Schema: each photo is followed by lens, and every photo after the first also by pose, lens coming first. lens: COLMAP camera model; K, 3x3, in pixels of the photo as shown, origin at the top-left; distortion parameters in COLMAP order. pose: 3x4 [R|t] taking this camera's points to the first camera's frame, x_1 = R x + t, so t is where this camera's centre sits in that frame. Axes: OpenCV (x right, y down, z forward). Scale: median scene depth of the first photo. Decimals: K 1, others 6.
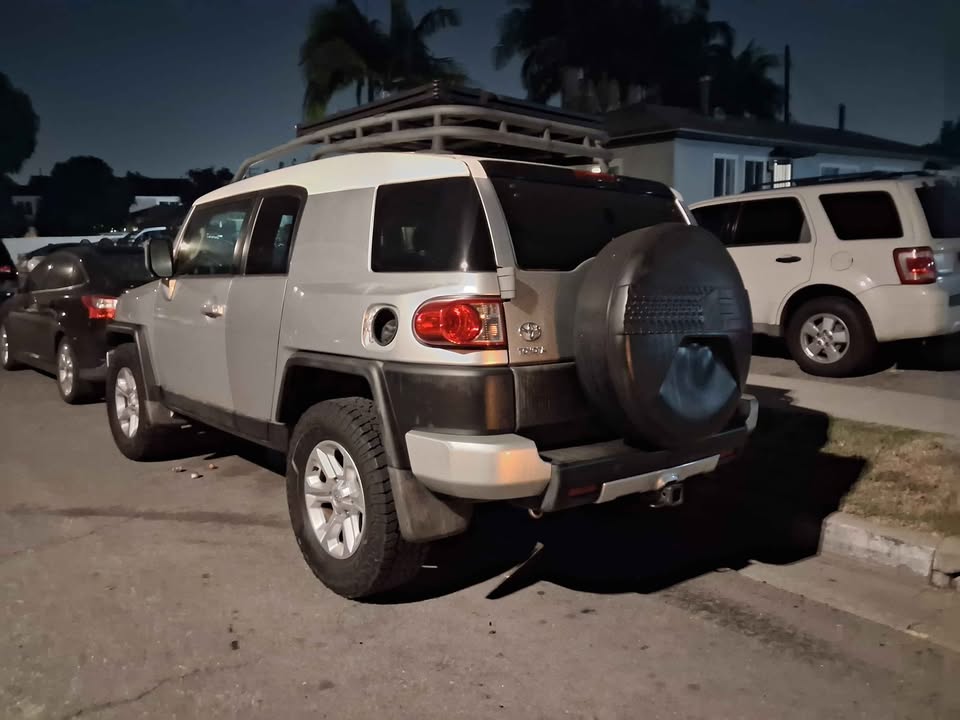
lens RADIAL K [[766.8, 0, 480.0], [0, 766.8, 360.0], [0, 0, 1]] dist [0.006891, -0.005015]
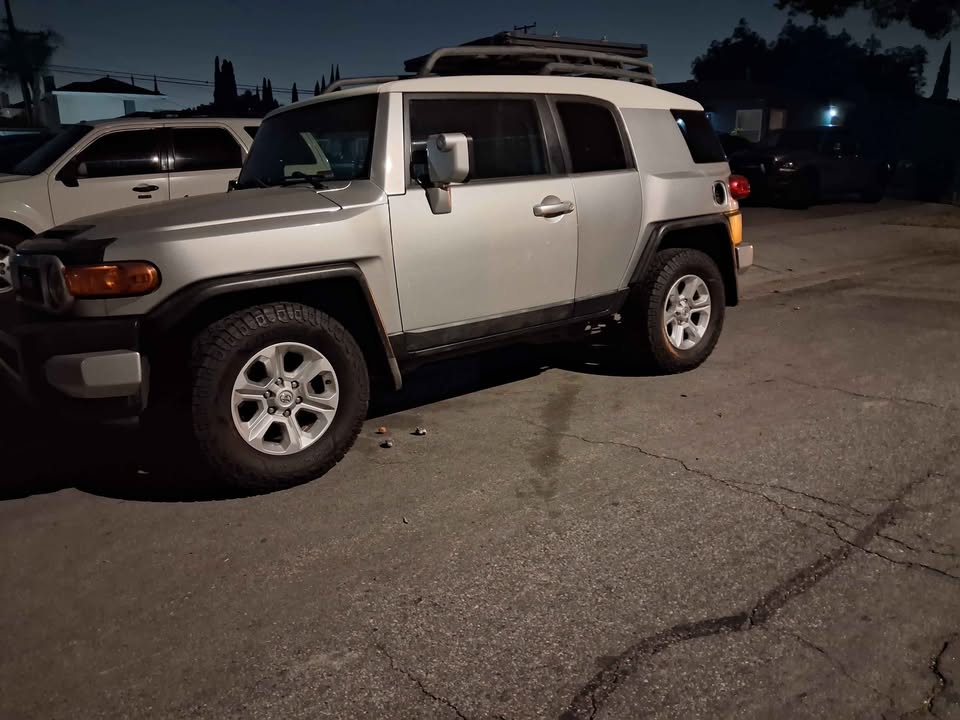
lens RADIAL K [[767.5, 0, 484.3], [0, 767.5, 360.0], [0, 0, 1]] dist [0.008738, -0.005398]
pose [[0.029733, -0.227834, 0.973246, -1.580626], [0.169458, 0.960731, 0.219728, -0.126965], [-0.985089, 0.158391, 0.067174, 1.189858]]
